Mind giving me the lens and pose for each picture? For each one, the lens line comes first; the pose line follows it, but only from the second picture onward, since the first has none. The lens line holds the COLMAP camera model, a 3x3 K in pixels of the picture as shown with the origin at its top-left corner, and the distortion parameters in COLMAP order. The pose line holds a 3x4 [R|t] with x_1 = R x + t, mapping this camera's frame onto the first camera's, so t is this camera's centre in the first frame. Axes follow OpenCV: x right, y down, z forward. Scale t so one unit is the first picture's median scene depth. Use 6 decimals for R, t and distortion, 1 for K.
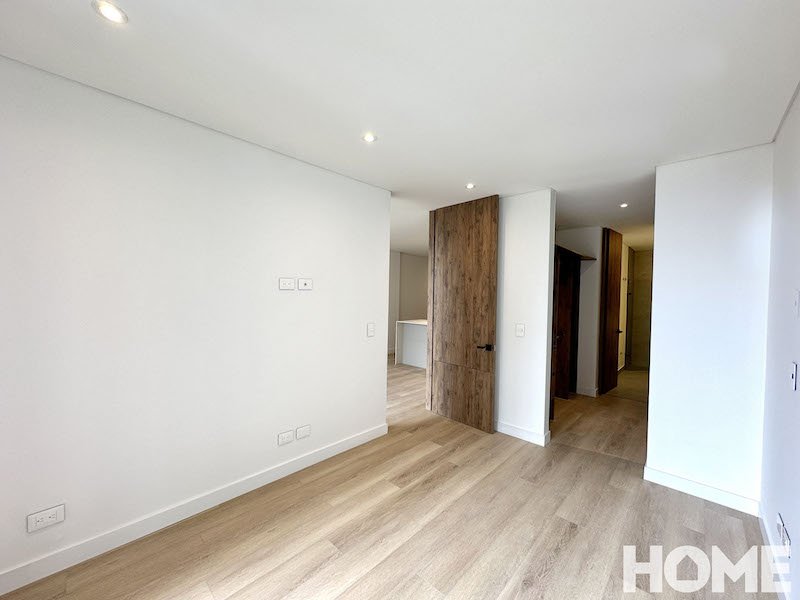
lens RADIAL K [[318.6, 0, 400.0], [0, 318.6, 300.0], [0, 0, 1]] dist [-0.003004, -0.000166]
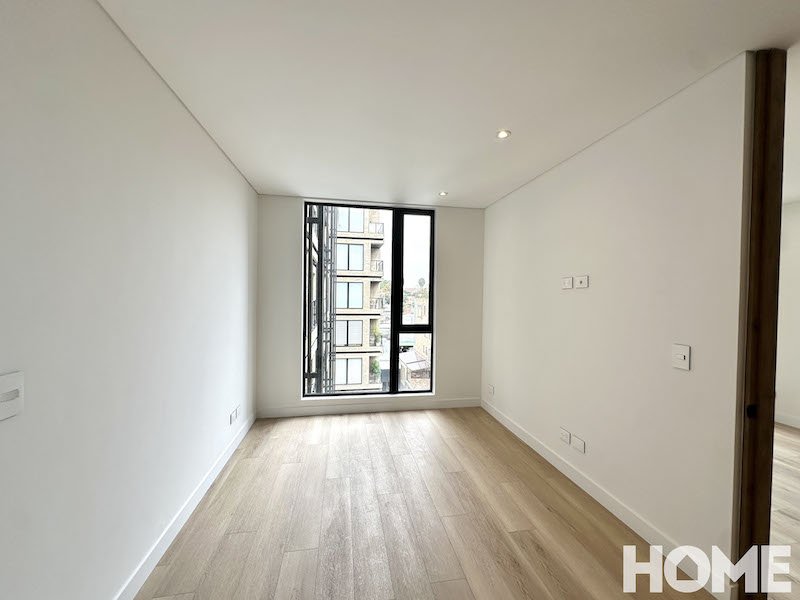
lens RADIAL K [[318.6, 0, 400.0], [0, 318.6, 300.0], [0, 0, 1]] dist [-0.003004, -0.000166]
pose [[-0.593781, -0.012629, -0.804527, 0.820753], [-0.036657, 0.999263, 0.011369, 0.011506], [0.803791, 0.036242, -0.593807, 1.241457]]
